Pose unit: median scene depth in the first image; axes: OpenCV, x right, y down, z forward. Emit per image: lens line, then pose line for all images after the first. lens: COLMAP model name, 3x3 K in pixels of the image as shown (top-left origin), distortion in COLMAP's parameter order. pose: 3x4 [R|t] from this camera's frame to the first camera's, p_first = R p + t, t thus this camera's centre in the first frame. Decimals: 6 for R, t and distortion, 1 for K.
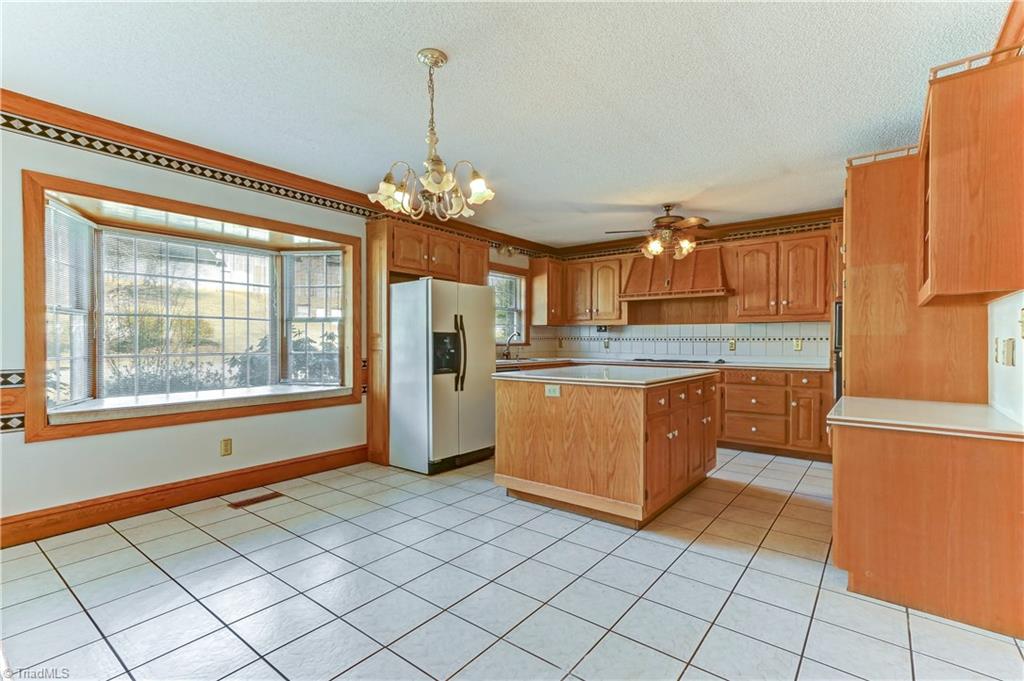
lens RADIAL K [[476.8, 0, 511.7], [0, 476.8, 342.7], [0, 0, 1]] dist [0.002385, 0.000531]
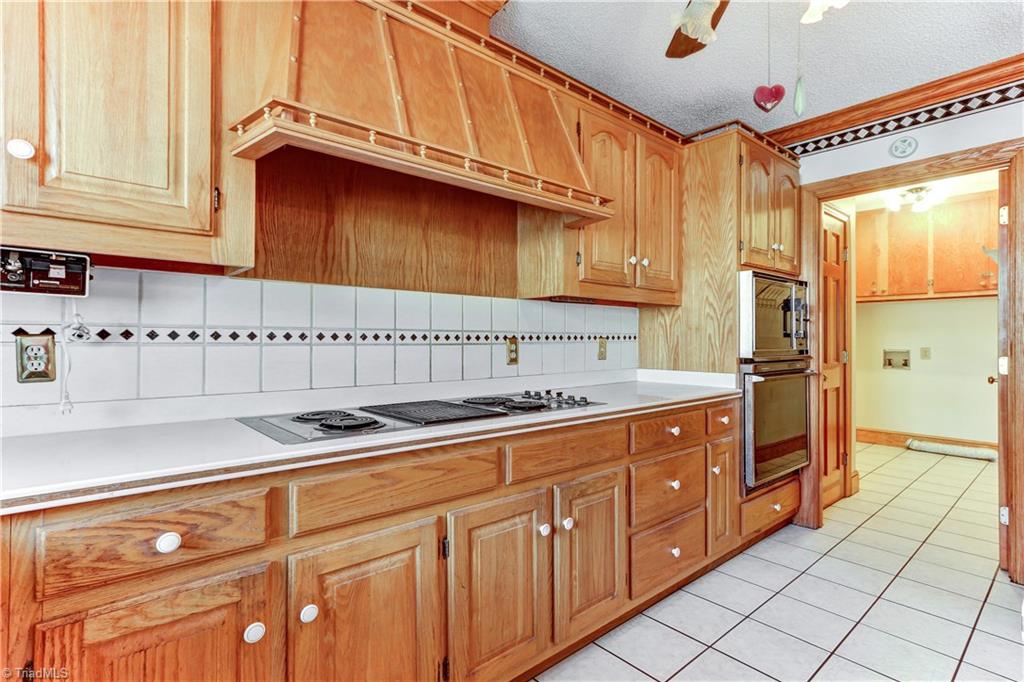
lens RADIAL K [[476.8, 0, 512.6], [0, 476.8, 337.9], [0, 0, 1]] dist [0.002385, 0.000531]
pose [[0.209008, 0.004409, 0.977904, 0.056177], [0.003689, 0.999979, -0.005298, -0.003974], [-0.977907, 0.004715, 0.208988, 0.867794]]
